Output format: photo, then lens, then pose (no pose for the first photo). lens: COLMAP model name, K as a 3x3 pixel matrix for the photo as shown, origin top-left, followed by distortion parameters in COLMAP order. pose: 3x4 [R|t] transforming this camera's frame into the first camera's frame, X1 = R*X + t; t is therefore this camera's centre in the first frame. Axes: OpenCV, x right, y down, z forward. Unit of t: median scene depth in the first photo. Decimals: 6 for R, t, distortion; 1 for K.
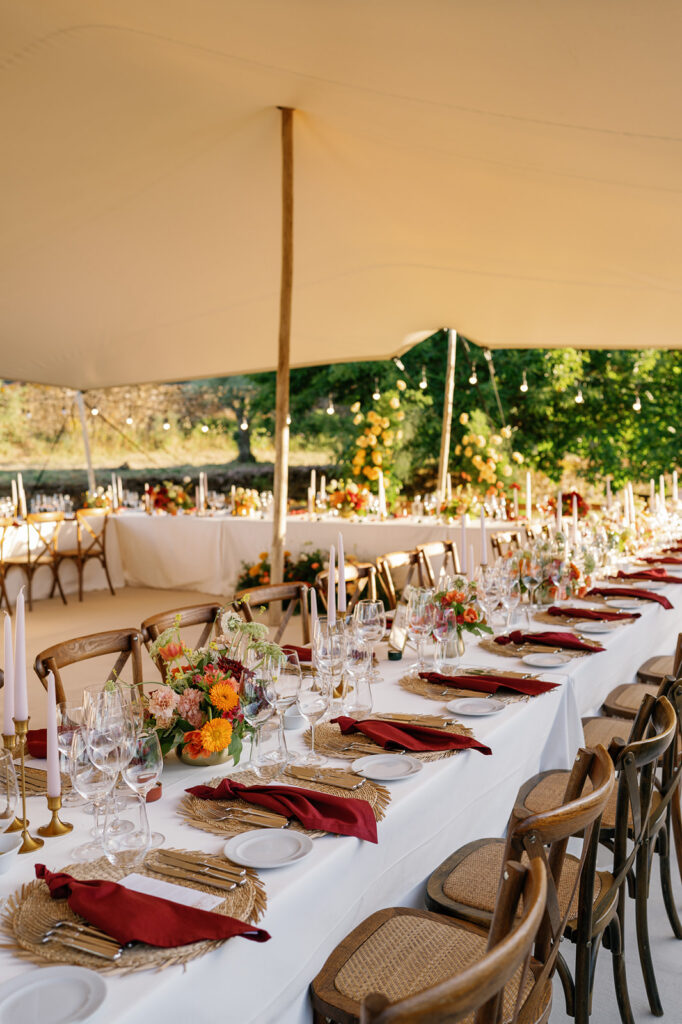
lens RADIAL K [[1241.2, 0, 341.0], [0, 1241.2, 512.0], [0, 0, 1]] dist [-0.000075, 0.009280]
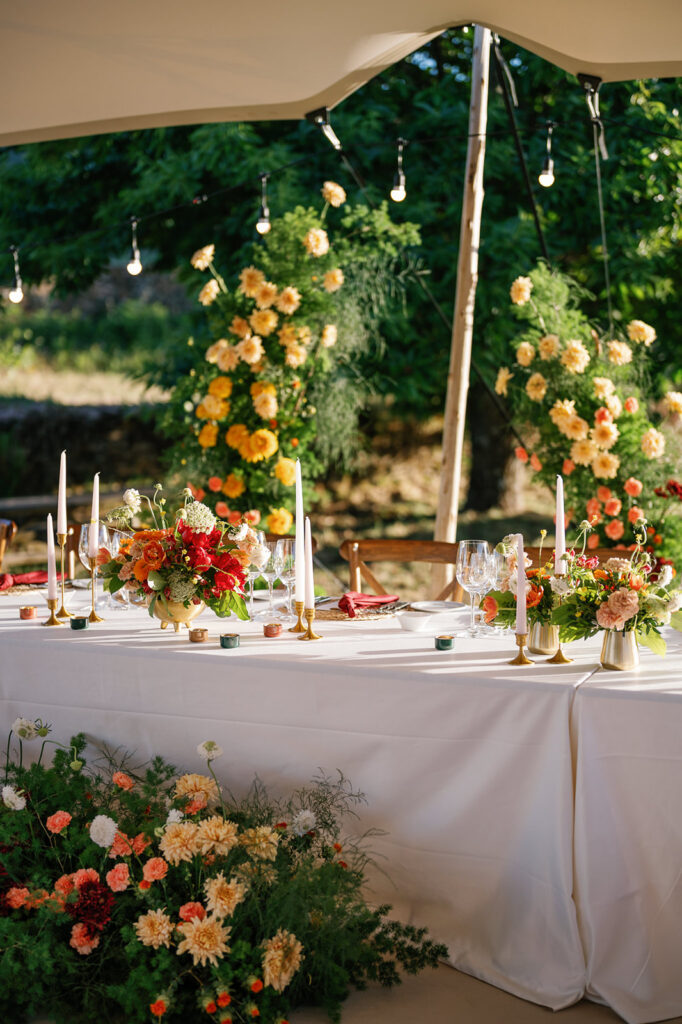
lens RADIAL K [[1241.2, 0, 341.0], [0, 1241.2, 512.0], [0, 0, 1]] dist [-0.000075, 0.009280]
pose [[0.991320, -0.005027, 0.131376, 0.010055], [-0.003325, 0.997990, 0.063279, -0.091702], [-0.131430, -0.063167, 0.989311, 1.719220]]
